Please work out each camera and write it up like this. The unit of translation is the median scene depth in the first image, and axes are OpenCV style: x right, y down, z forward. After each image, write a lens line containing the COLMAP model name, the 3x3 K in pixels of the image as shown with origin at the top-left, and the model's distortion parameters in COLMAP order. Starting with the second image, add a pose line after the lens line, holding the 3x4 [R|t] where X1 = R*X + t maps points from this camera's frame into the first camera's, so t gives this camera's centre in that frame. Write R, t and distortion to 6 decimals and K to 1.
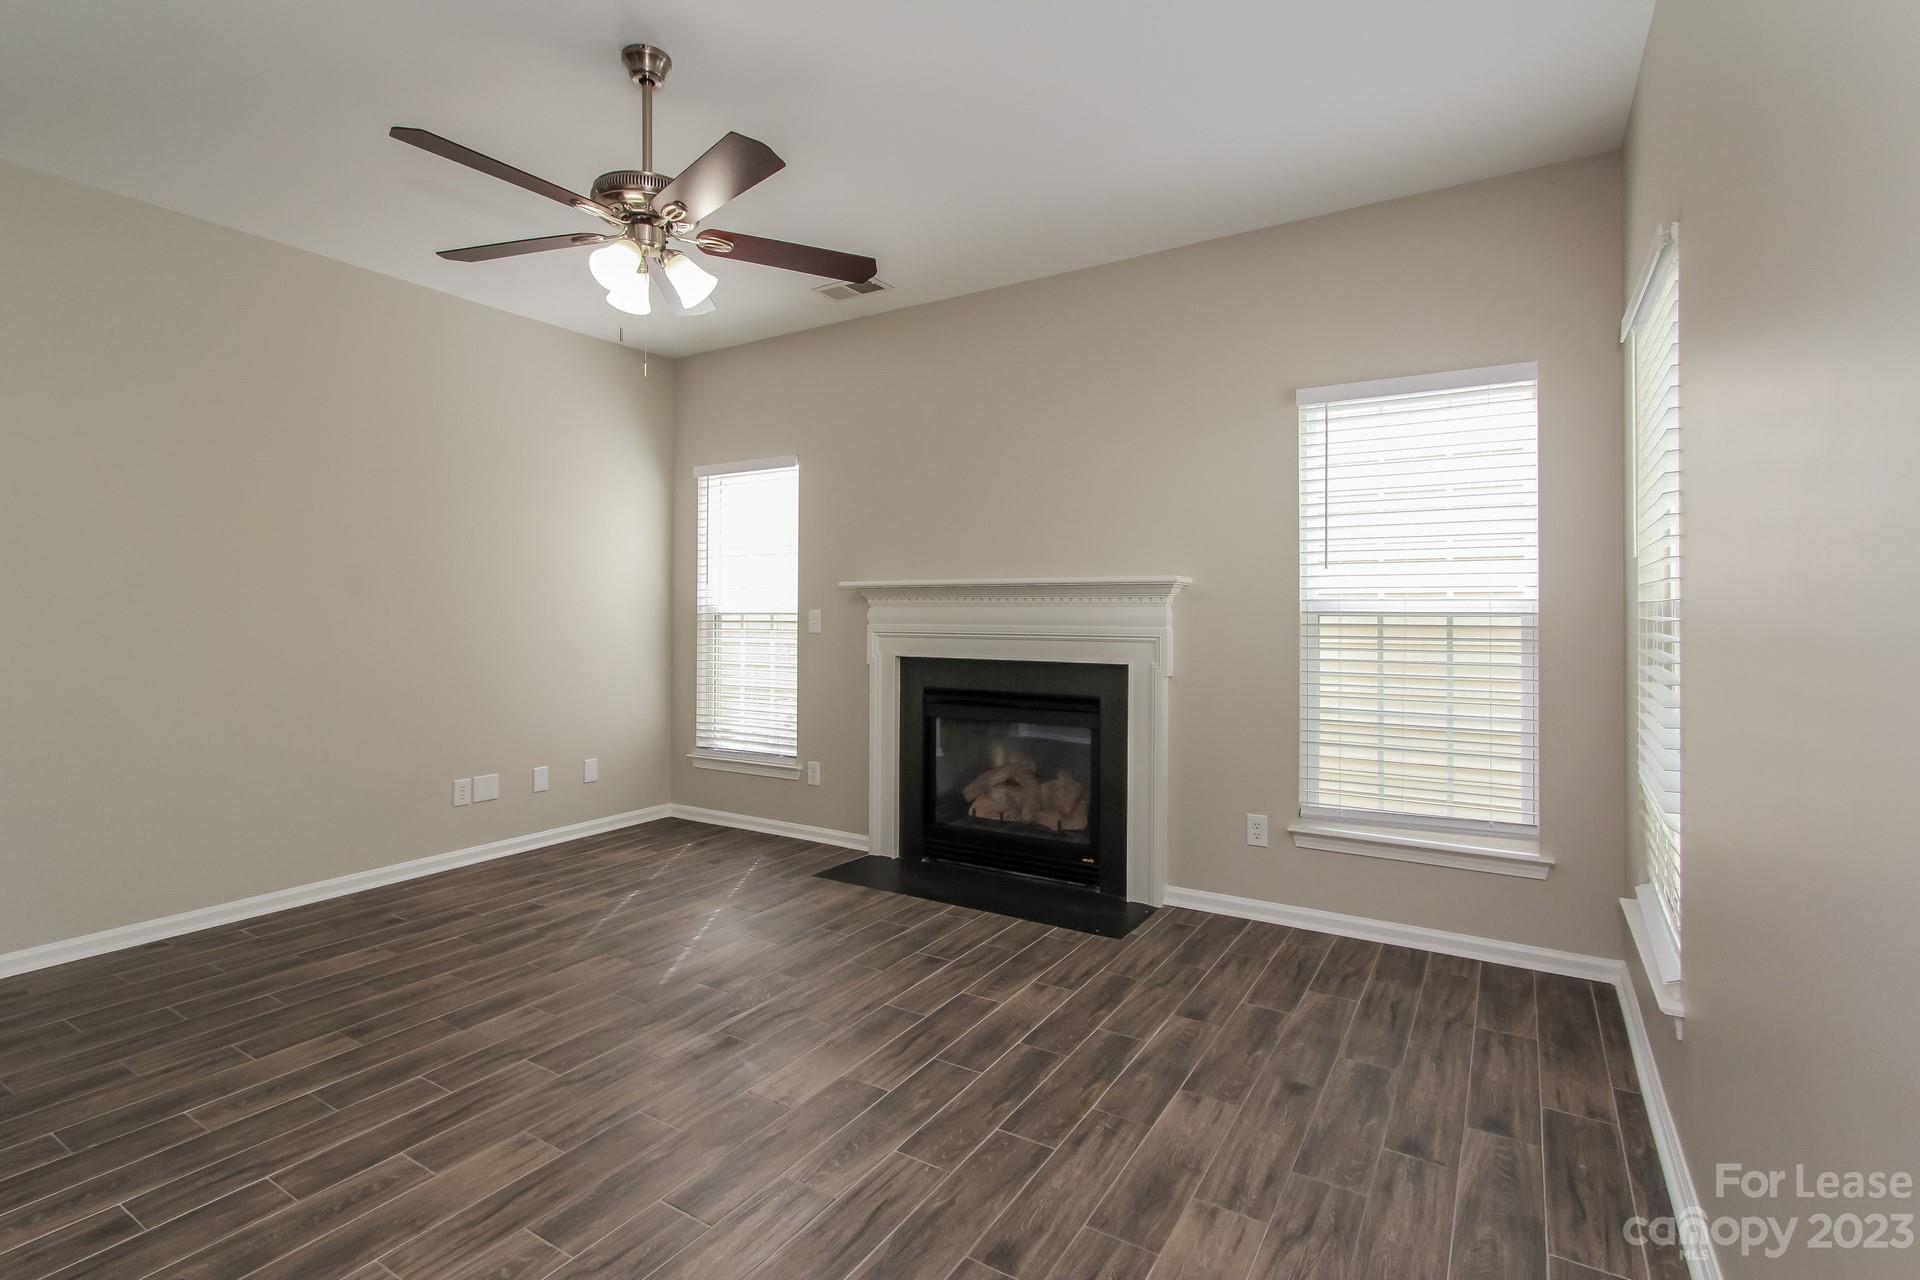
lens RADIAL K [[891.3, 0, 960.9], [0, 891.3, 615.6], [0, 0, 1]] dist [-0.004410, 0.000286]
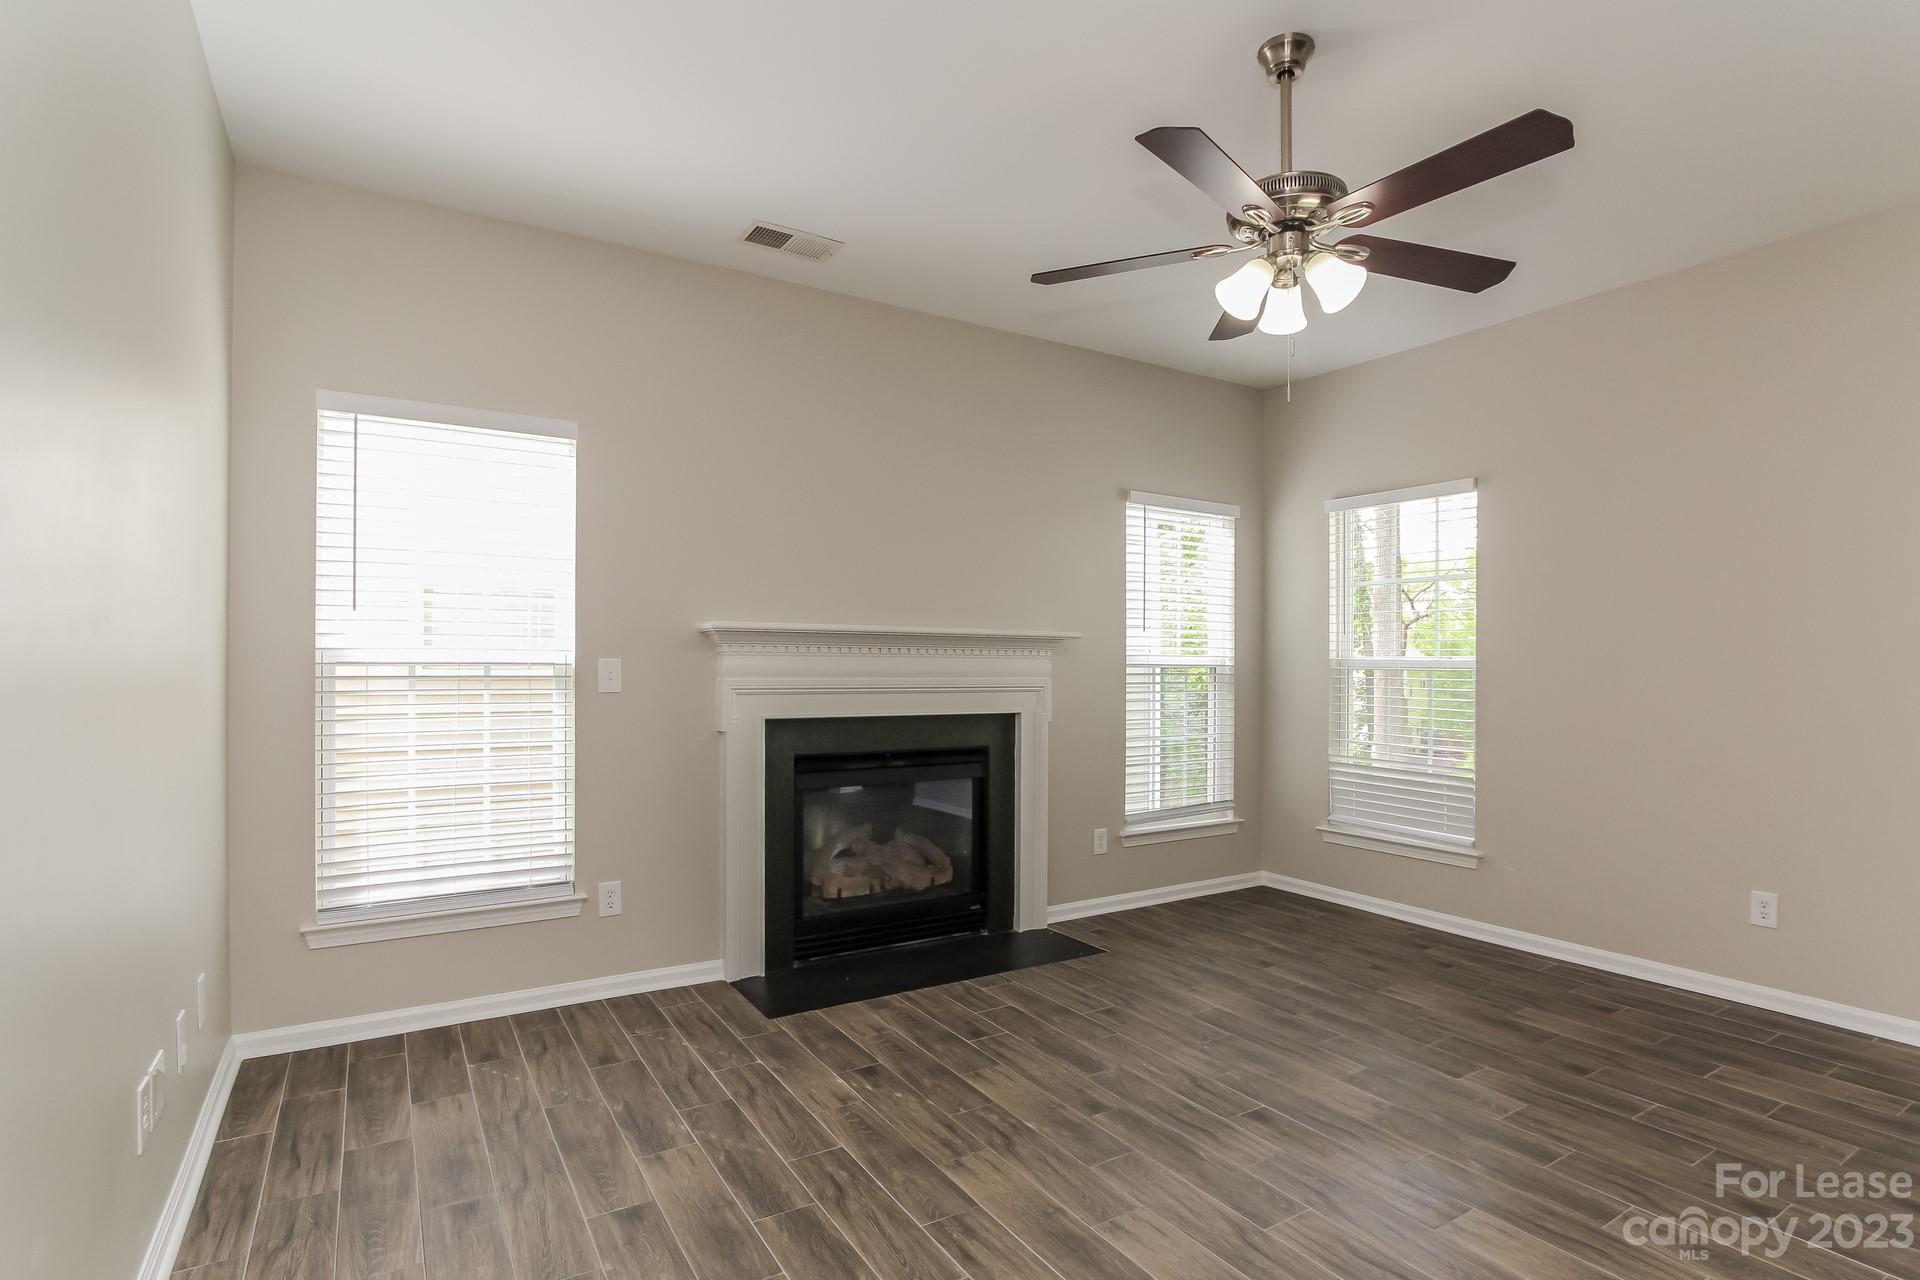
lens RADIAL K [[948.3, 0, 960.2], [0, 948.3, 659.4], [0, 0, 1]] dist [-0.016421, 0.000540]
pose [[0.444898, 0.006151, 0.895560, -0.866293], [-0.000383, 0.999978, -0.006678, -0.001397], [-0.895581, 0.002628, 0.444890, 0.550688]]
